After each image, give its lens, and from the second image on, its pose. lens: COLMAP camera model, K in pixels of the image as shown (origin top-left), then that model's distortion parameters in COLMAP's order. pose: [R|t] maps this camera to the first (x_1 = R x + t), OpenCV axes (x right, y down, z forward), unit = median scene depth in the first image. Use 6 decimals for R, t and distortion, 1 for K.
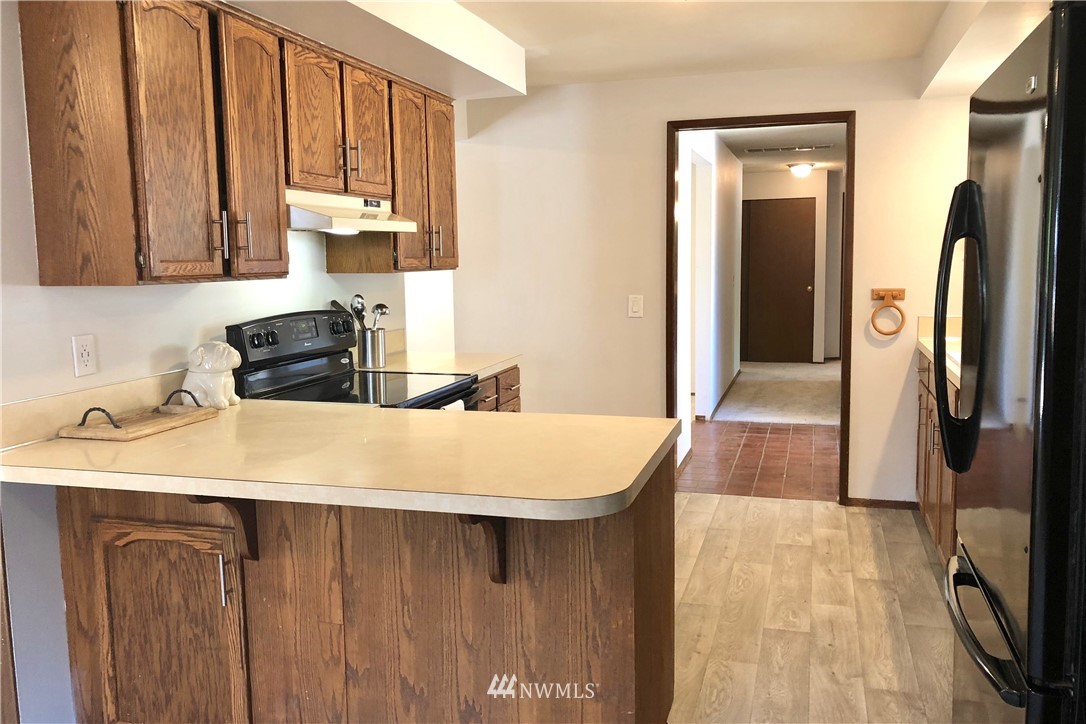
lens RADIAL K [[893.9, 0, 540.7], [0, 893.9, 352.8], [0, 0, 1]] dist [0.032307, -0.015467]
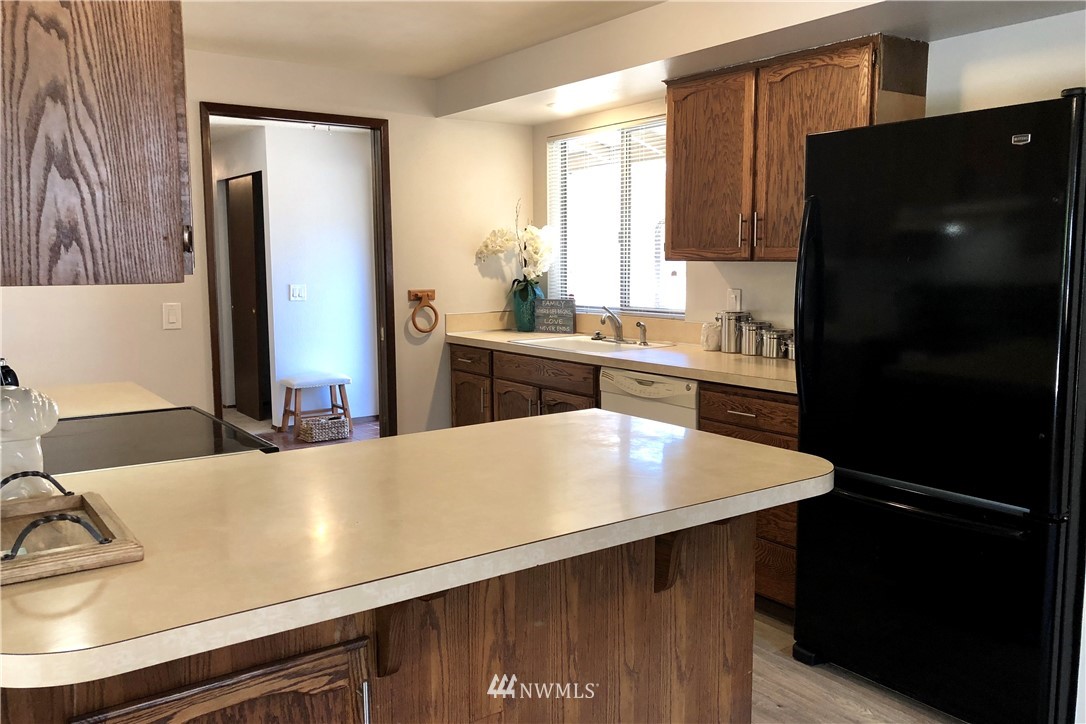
lens RADIAL K [[893.9, 0, 542.0], [0, 893.9, 359.0], [0, 0, 1]] dist [0.032307, -0.015467]
pose [[0.600745, -0.077517, 0.795674, -0.749597], [0.082676, 0.995975, 0.034609, -0.026291], [-0.795154, 0.044992, 0.604736, 0.453106]]
